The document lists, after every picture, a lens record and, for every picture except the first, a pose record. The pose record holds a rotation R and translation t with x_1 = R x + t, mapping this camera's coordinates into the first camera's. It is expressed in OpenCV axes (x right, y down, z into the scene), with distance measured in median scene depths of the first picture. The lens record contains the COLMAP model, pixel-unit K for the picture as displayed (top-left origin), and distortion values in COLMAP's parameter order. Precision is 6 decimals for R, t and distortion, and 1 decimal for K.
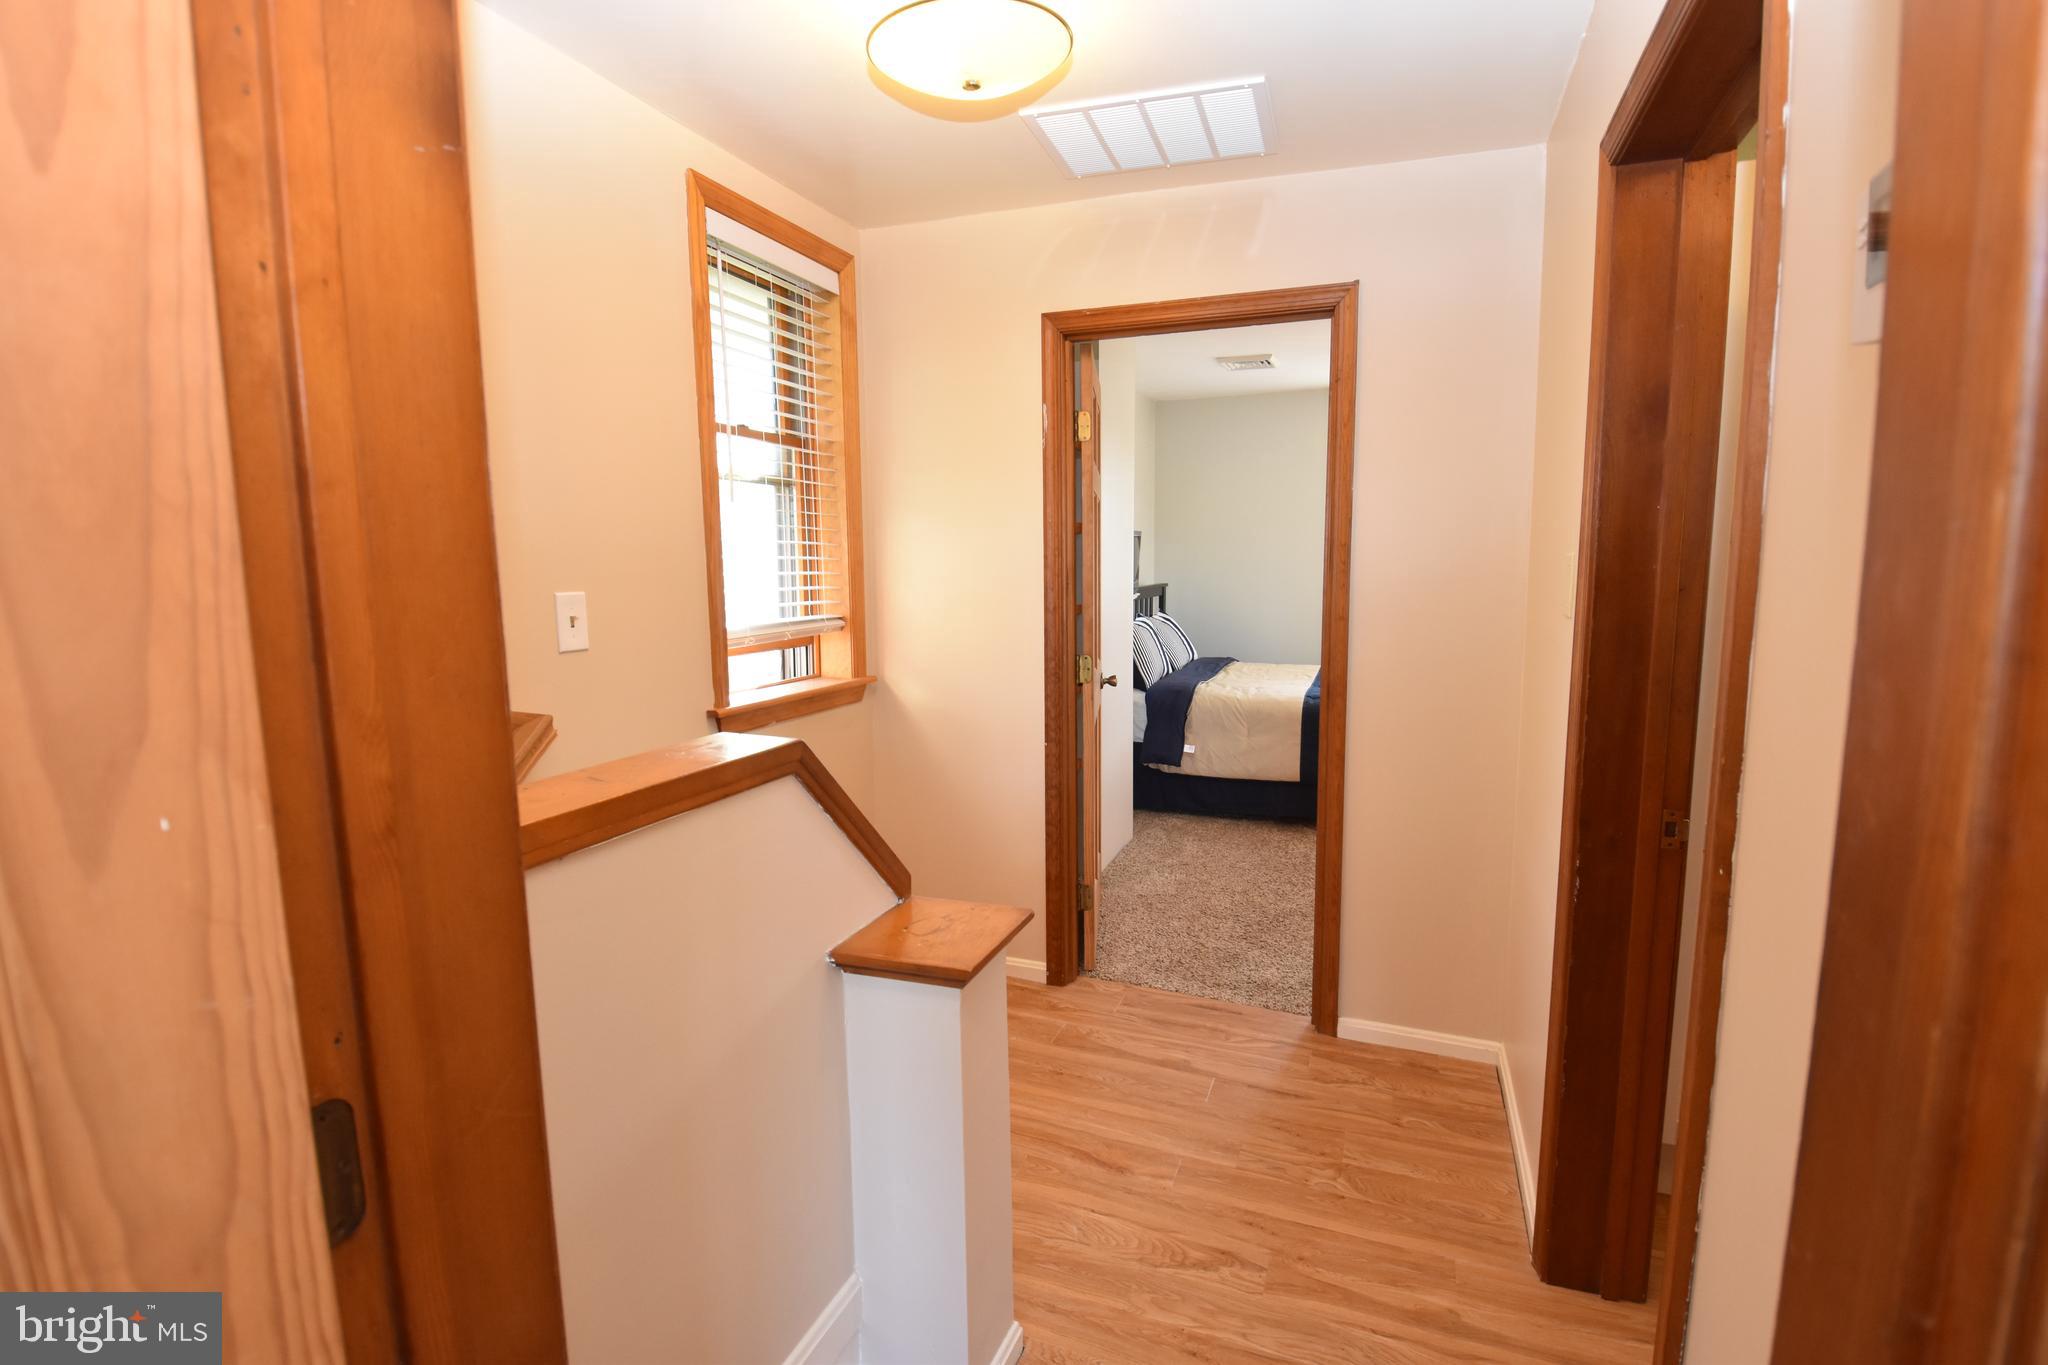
lens RADIAL K [[998.8, 0, 1024.0], [0, 998.8, 682.5], [0, 0, 1]] dist [-0.017033, 0.000651]
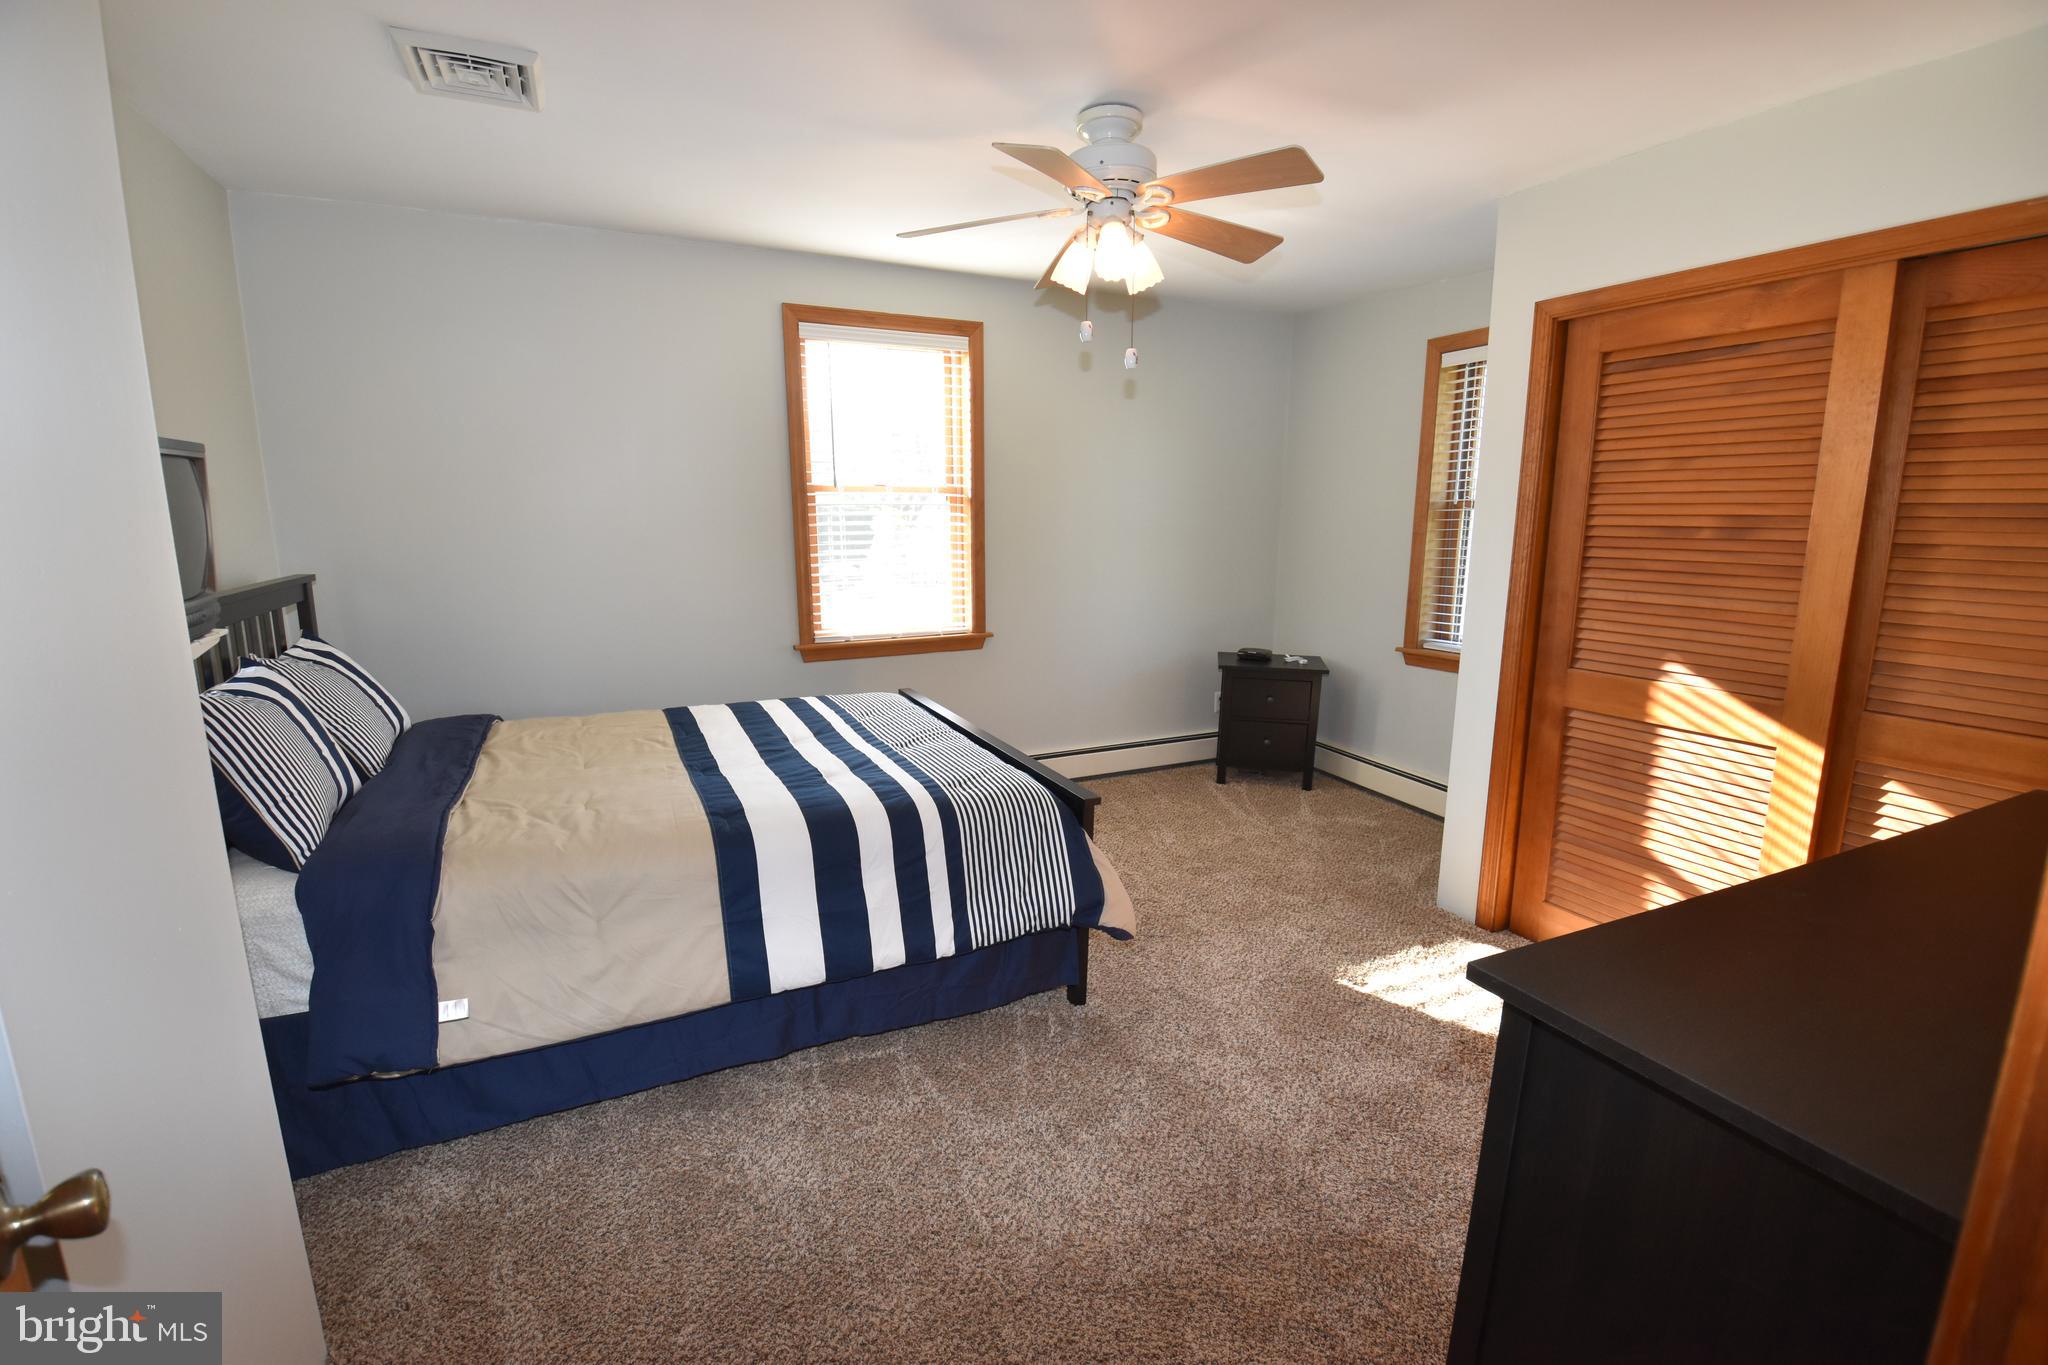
lens RADIAL K [[910.4, 0, 1024.0], [0, 910.4, 682.5], [0, 0, 1]] dist [0.002407, -0.000718]
pose [[0.691763, -0.118122, 0.712398, 0.066485], [0.083555, 0.992998, 0.083513, -0.063120], [-0.717275, 0.001753, 0.696788, 0.488191]]
